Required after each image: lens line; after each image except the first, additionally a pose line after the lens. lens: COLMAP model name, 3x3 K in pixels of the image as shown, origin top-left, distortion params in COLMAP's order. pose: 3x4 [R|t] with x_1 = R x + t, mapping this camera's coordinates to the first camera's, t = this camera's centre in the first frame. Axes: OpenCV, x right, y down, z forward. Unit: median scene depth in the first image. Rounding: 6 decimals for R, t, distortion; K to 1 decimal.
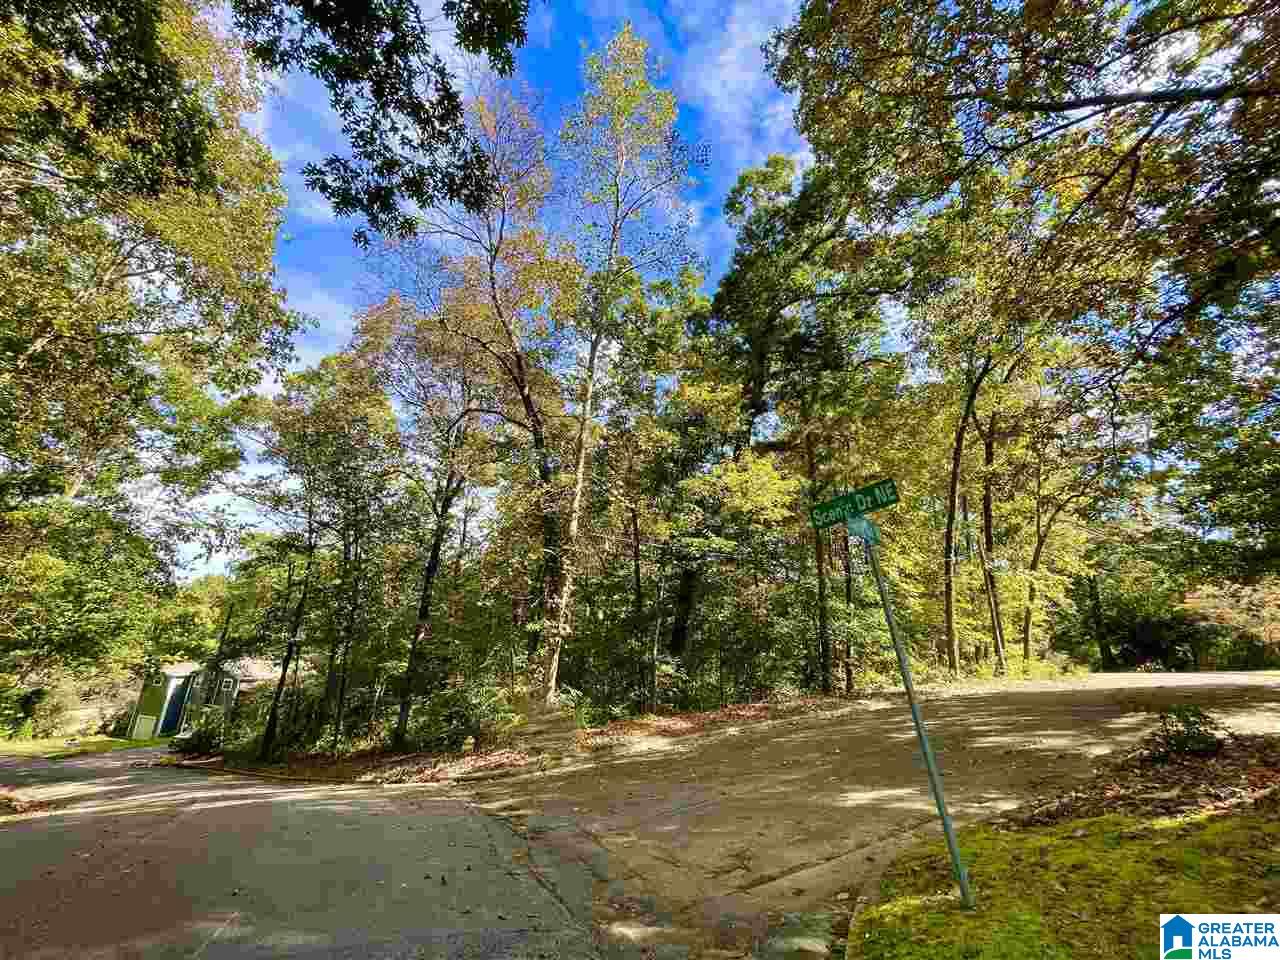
lens RADIAL K [[512.5, 0, 635.5], [0, 512.5, 494.8], [0, 0, 1]] dist [-0.006478, -0.000040]
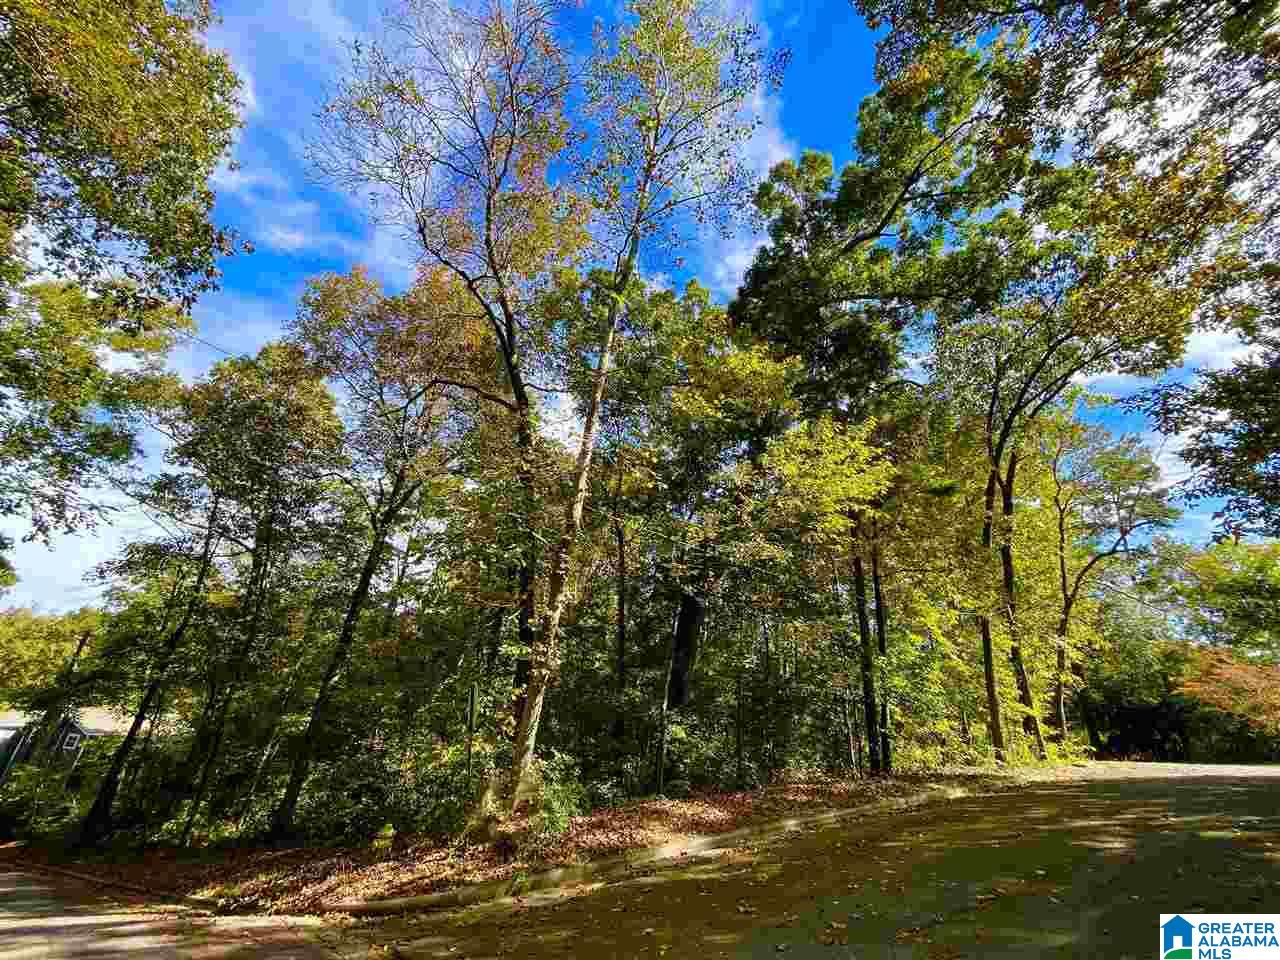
lens RADIAL K [[512.5, 0, 635.5], [0, 512.5, 494.8], [0, 0, 1]] dist [-0.006478, -0.000040]
pose [[0.993073, 0.078692, 0.087253, -0.099333], [-0.066737, 0.988953, -0.132358, 0.121632], [-0.096705, 0.125618, 0.987354, 0.273898]]
